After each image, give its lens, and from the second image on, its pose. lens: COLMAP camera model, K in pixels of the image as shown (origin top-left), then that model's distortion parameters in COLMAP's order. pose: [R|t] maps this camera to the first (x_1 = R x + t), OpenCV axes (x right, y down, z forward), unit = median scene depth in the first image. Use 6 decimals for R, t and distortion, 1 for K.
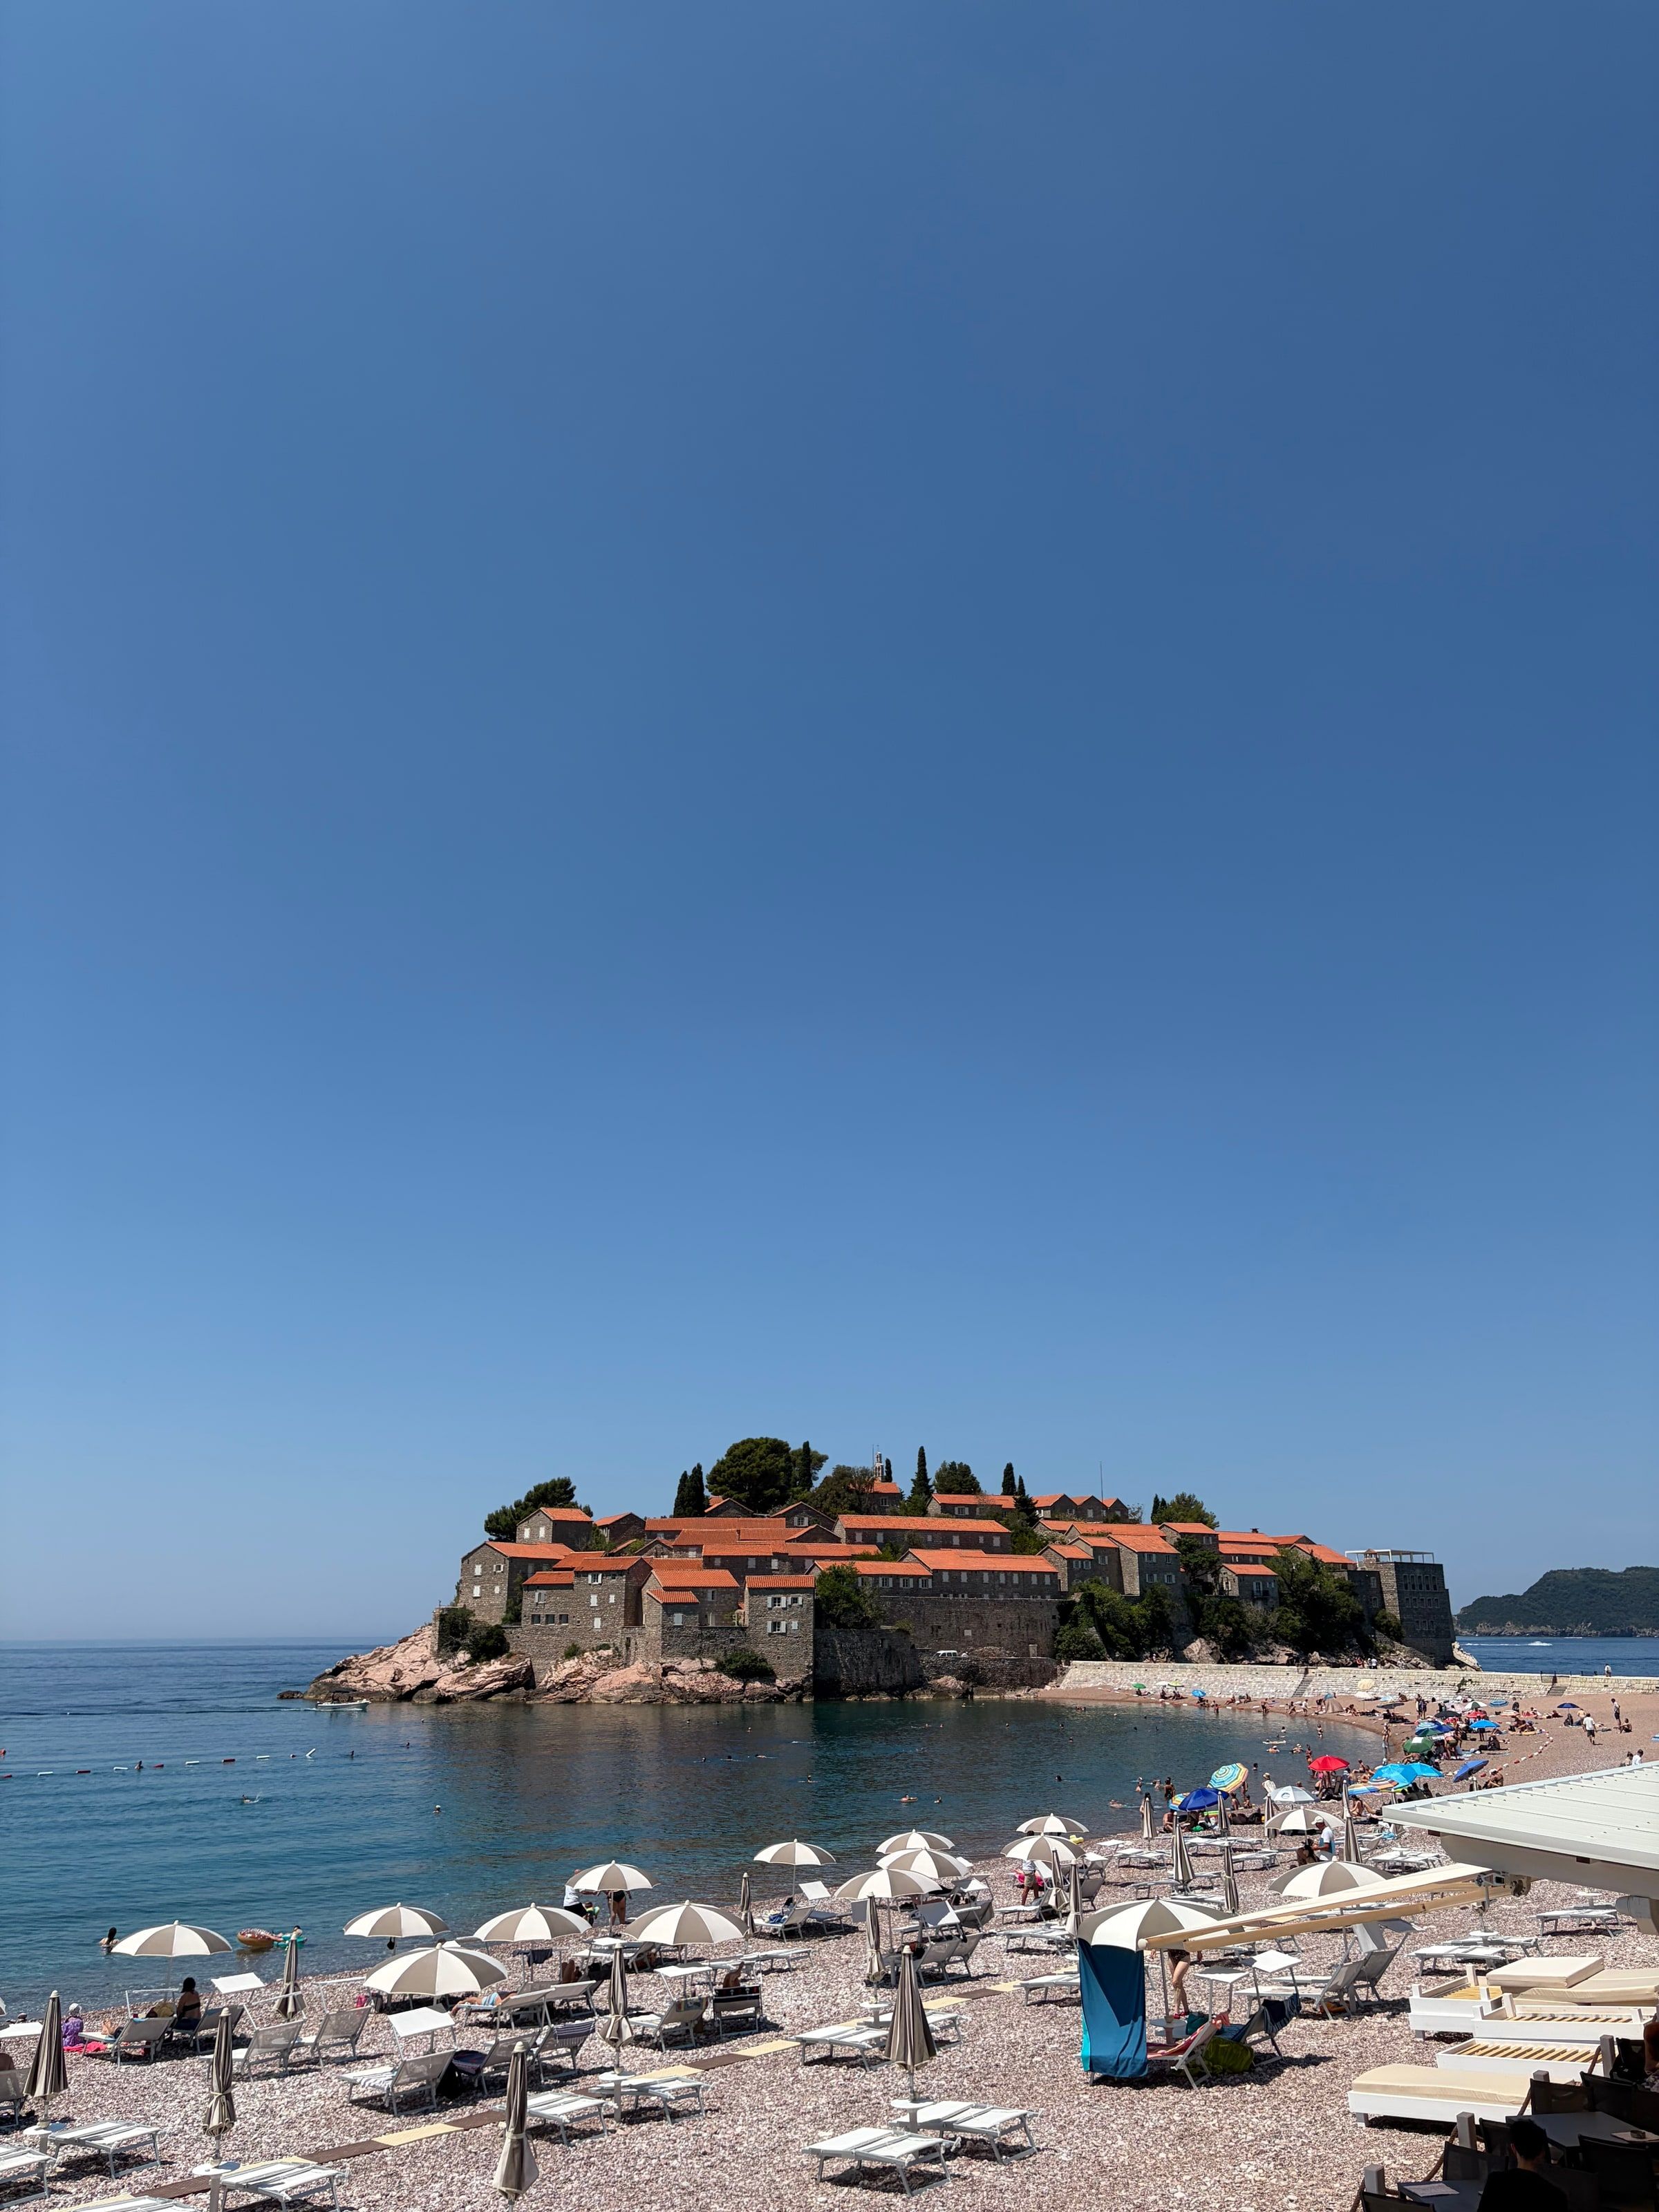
lens RADIAL K [[1599.9, 0, 829.5], [0, 1599.9, 1106.0], [0, 0, 1]] dist [0.034076, -0.001981]
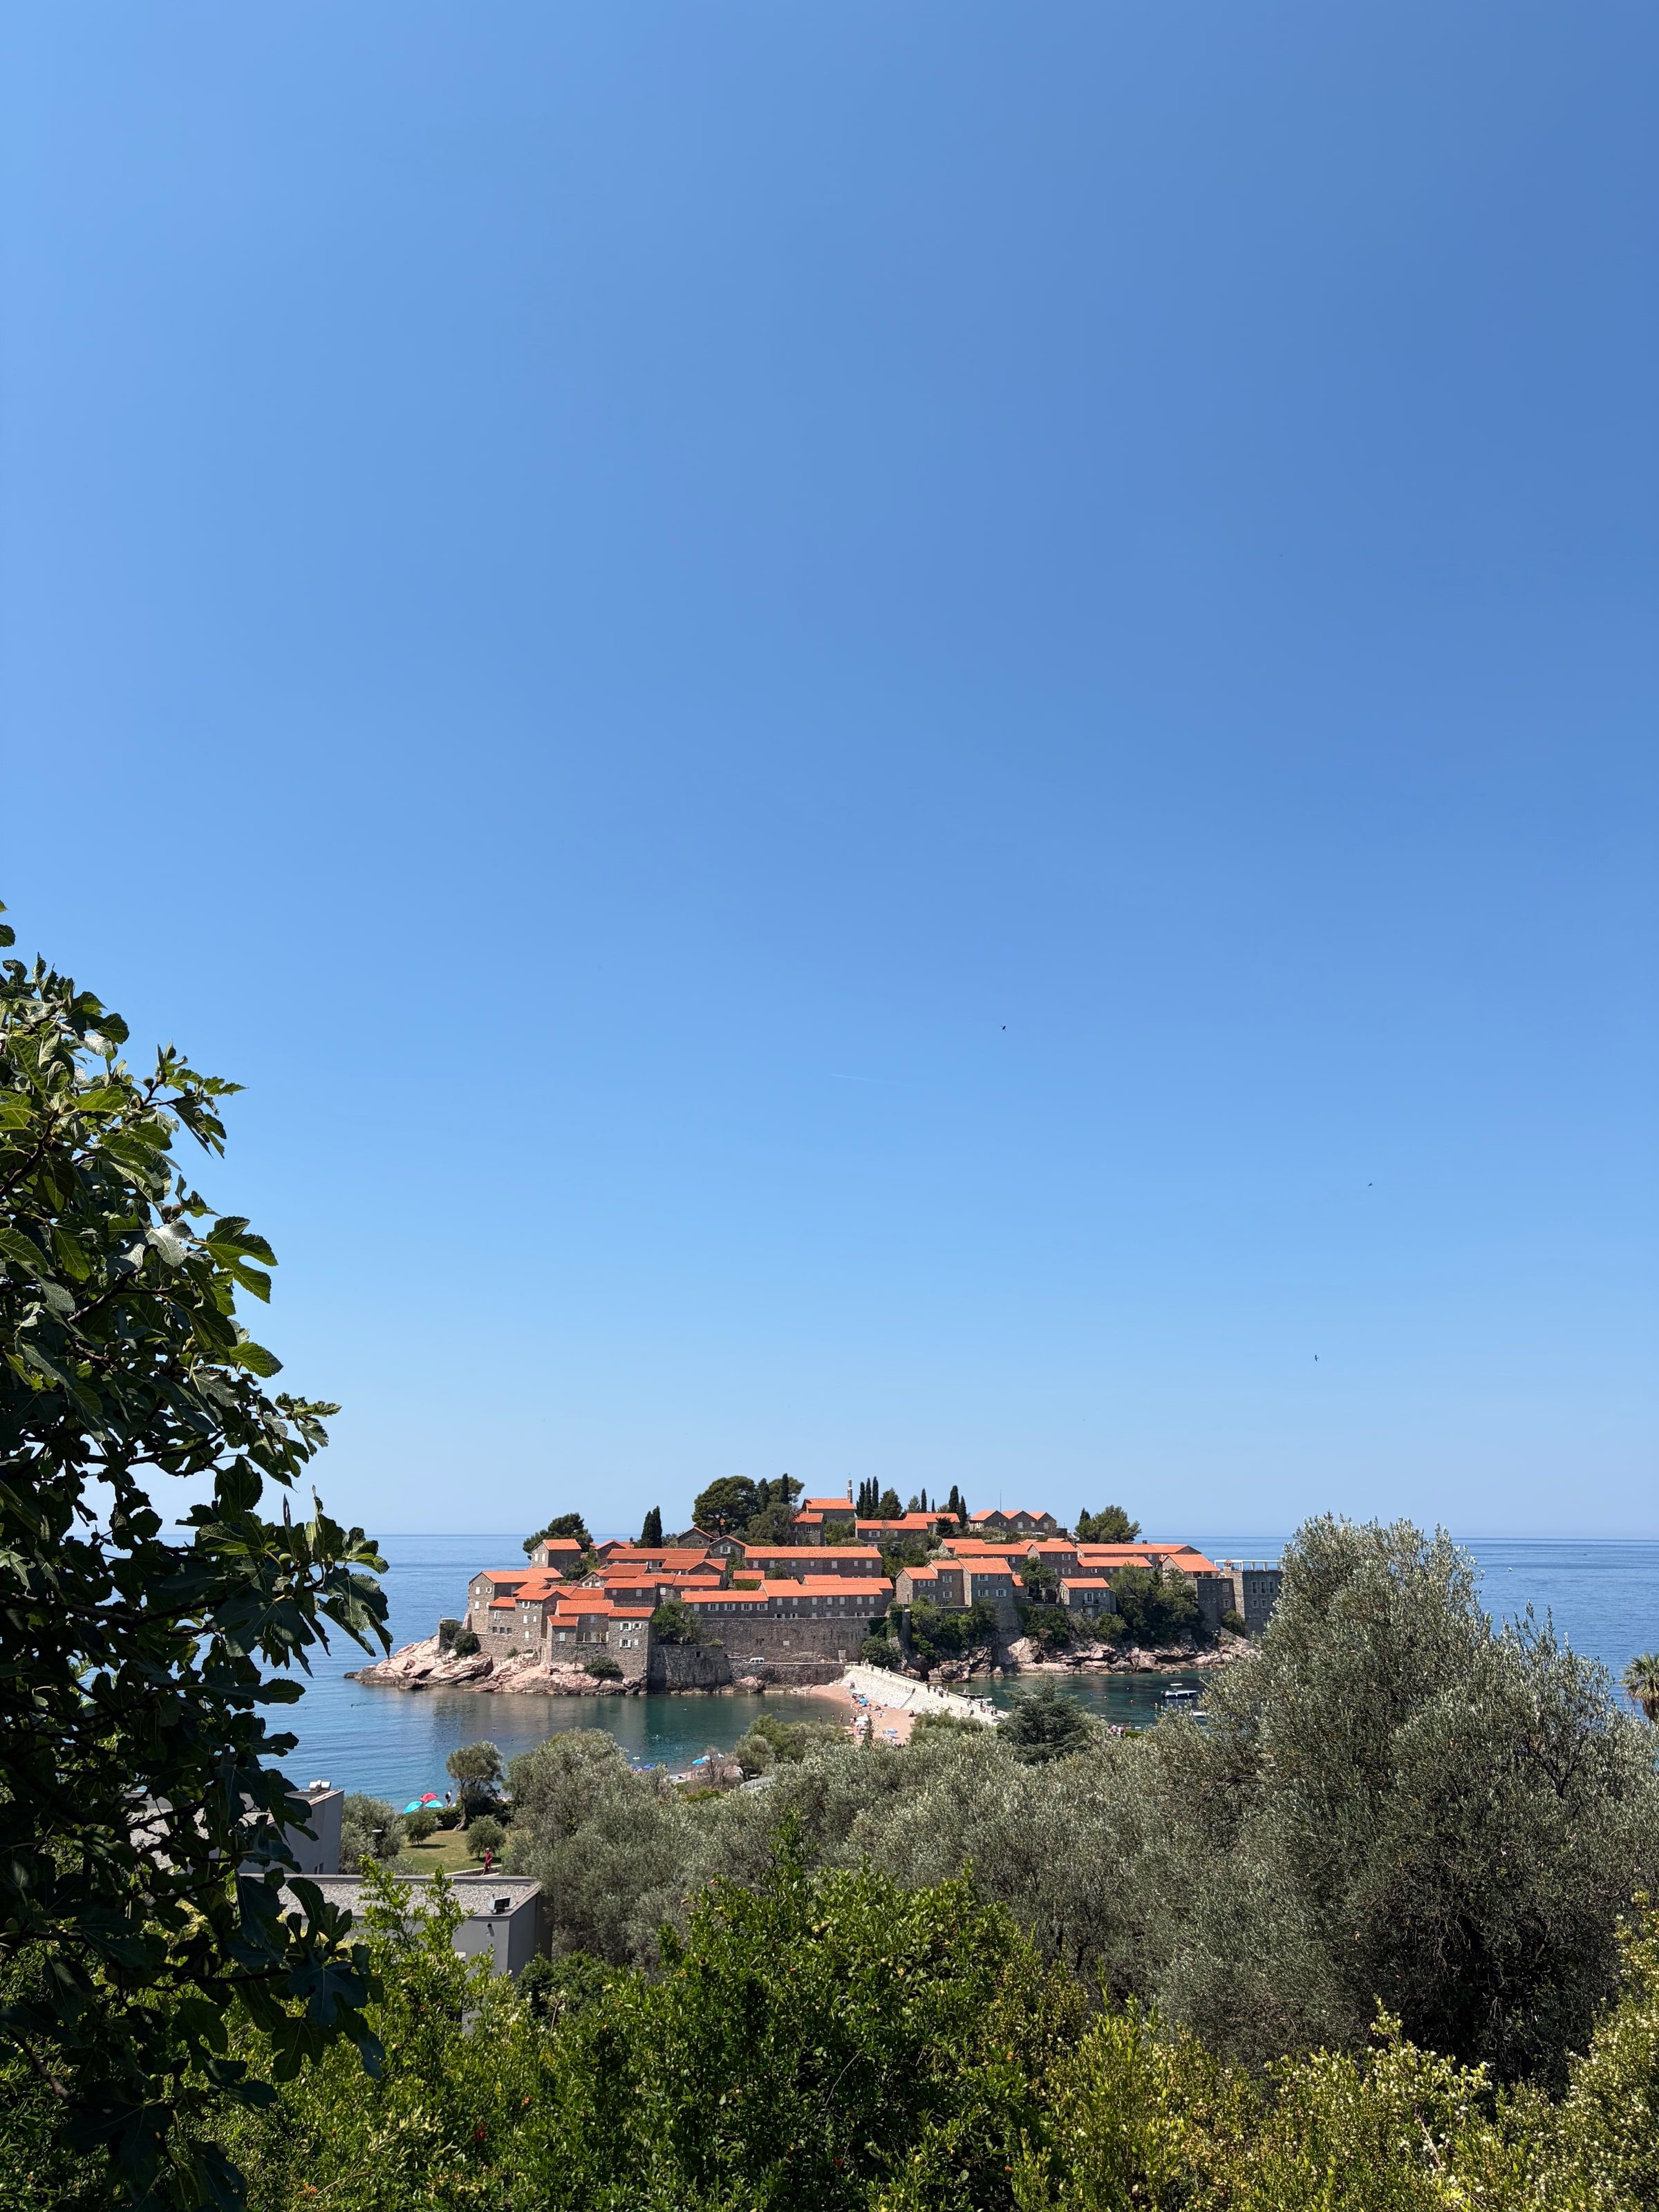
lens RADIAL K [[1599.9, 0, 829.5], [0, 1599.9, 1106.0], [0, 0, 1]] dist [0.034076, -0.001981]
pose [[0.967722, -0.058472, -0.245143, 0.514972], [0.073022, 0.996042, 0.050685, -0.218382], [0.241209, -0.066949, 0.968161, -0.336571]]
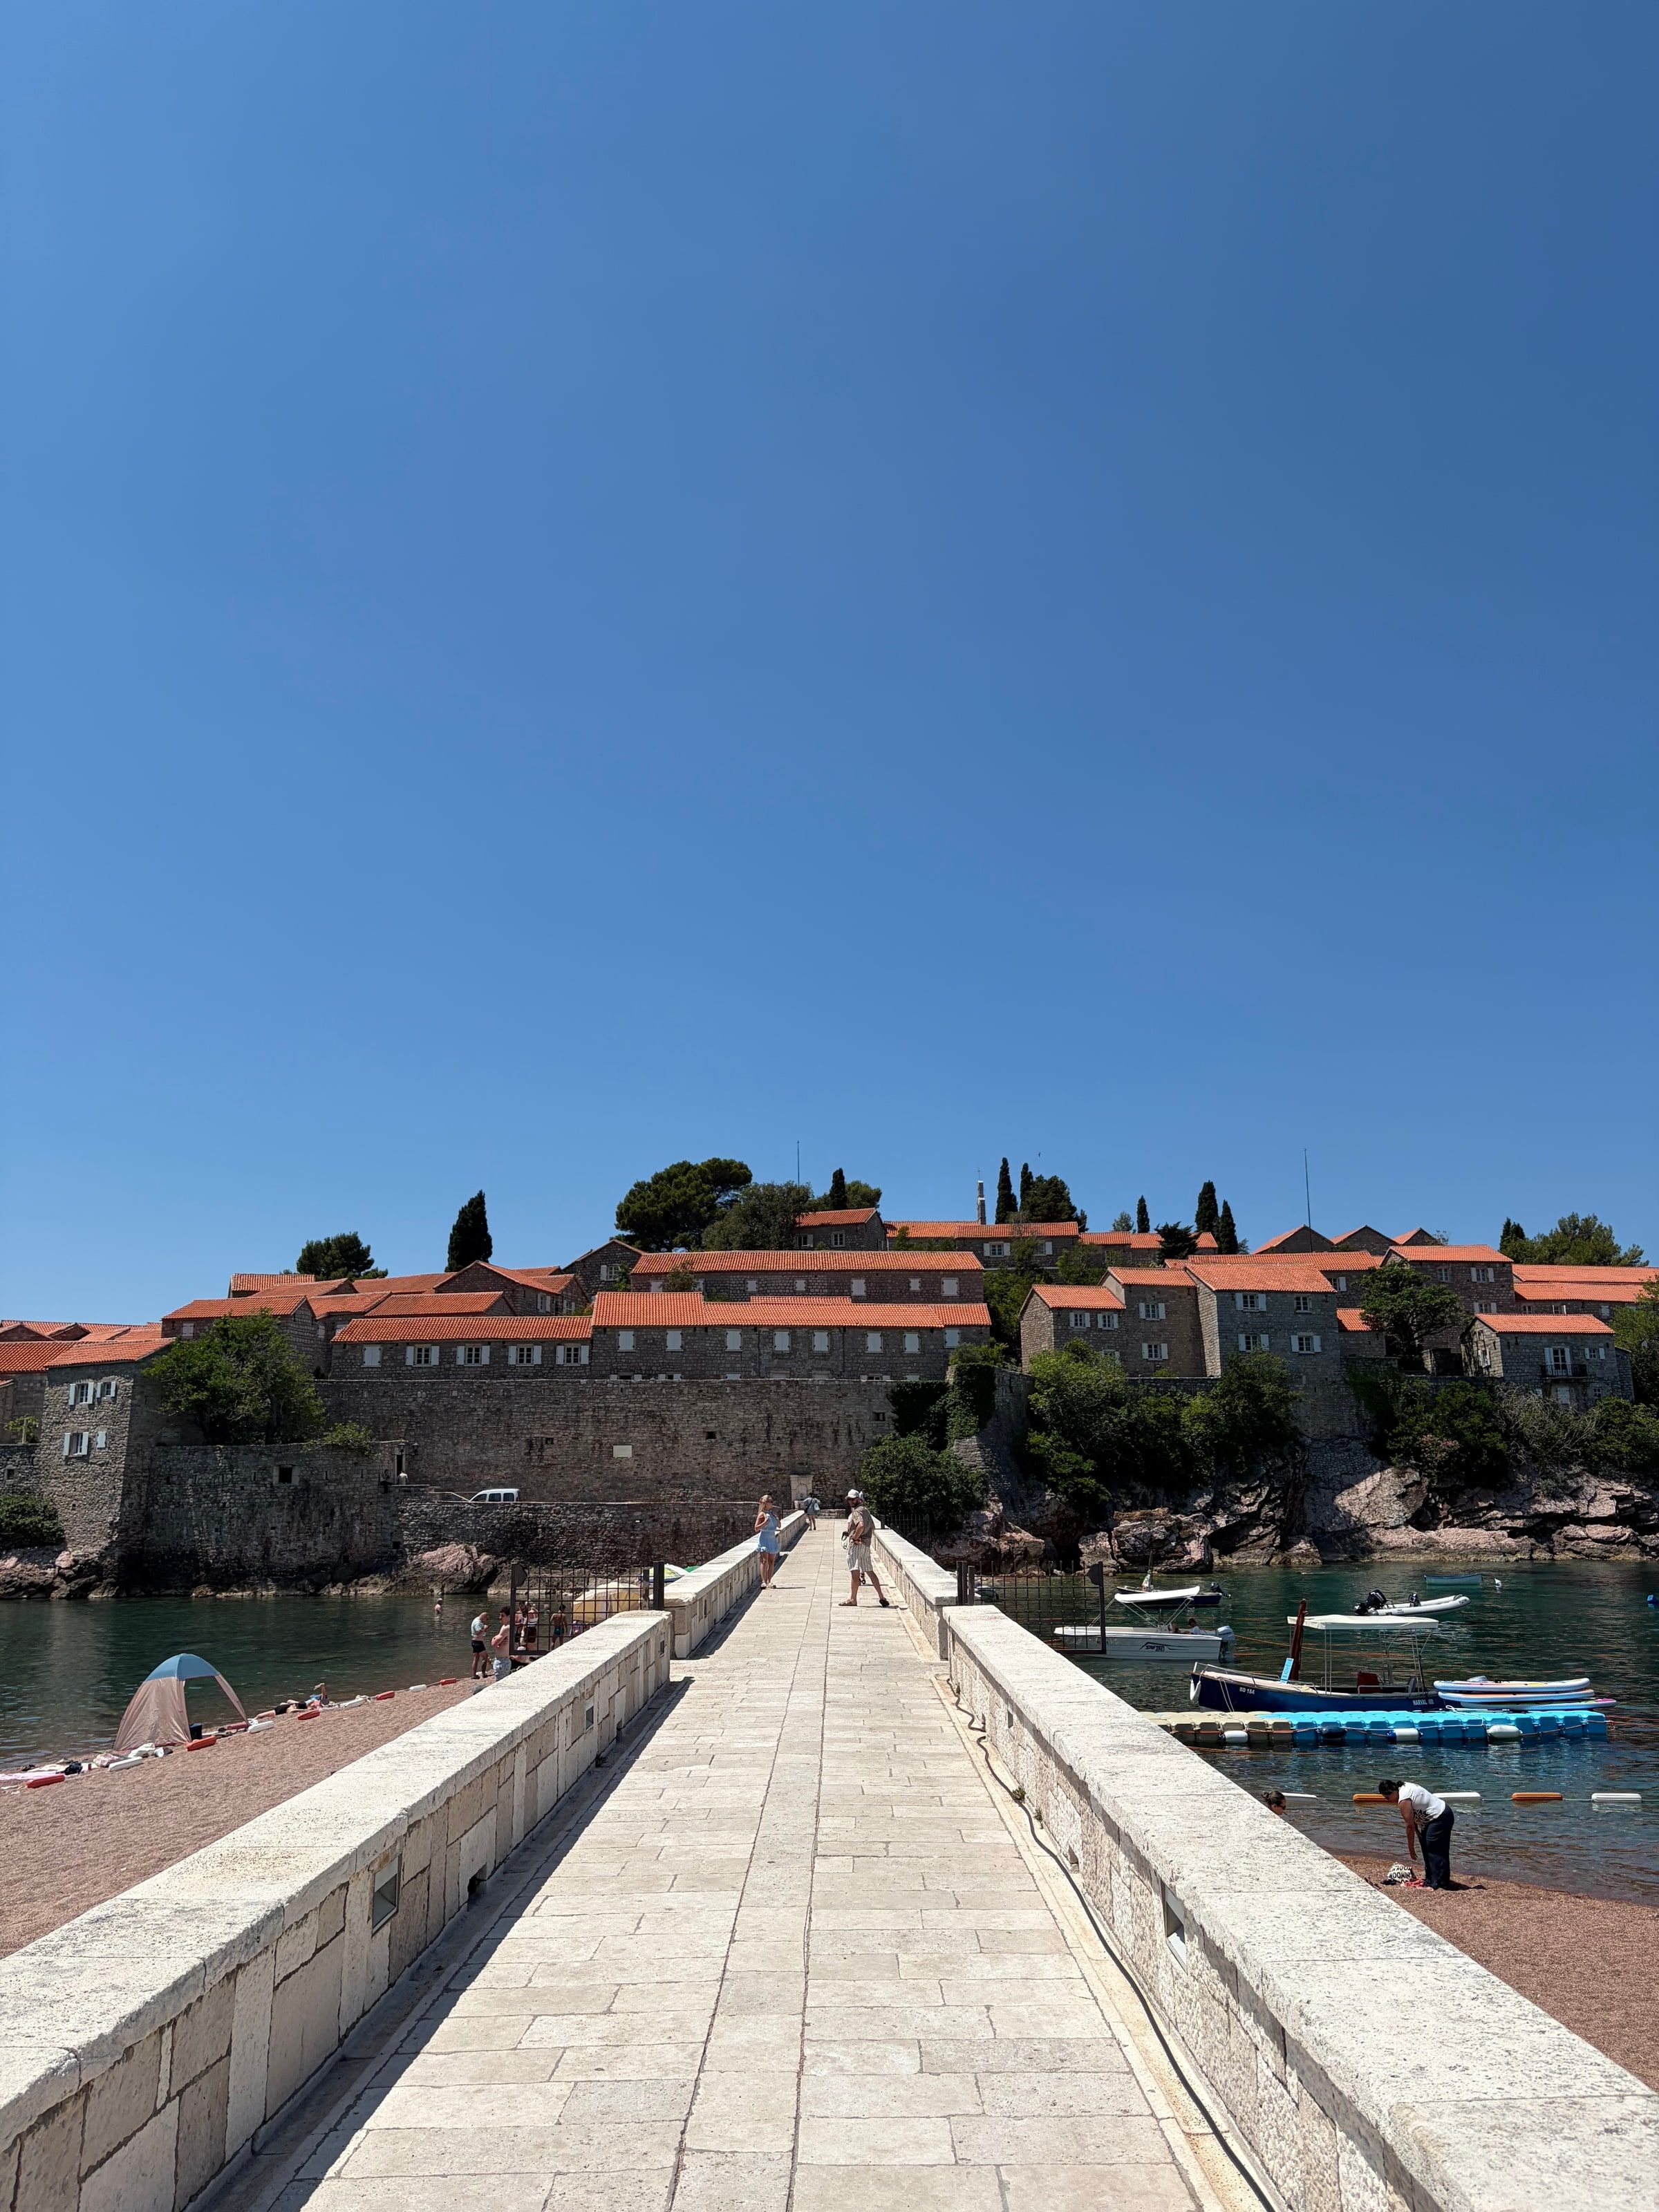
lens RADIAL K [[1598.3, 0, 873.8], [0, 1598.3, 1104.4], [0, 0, 1]] dist [0.068618, -0.093744]
pose [[0.905282, -0.105548, -0.411490, 0.366642], [0.138767, 0.988979, 0.051613, 0.222993], [0.401508, -0.103825, 0.909952, 0.641024]]
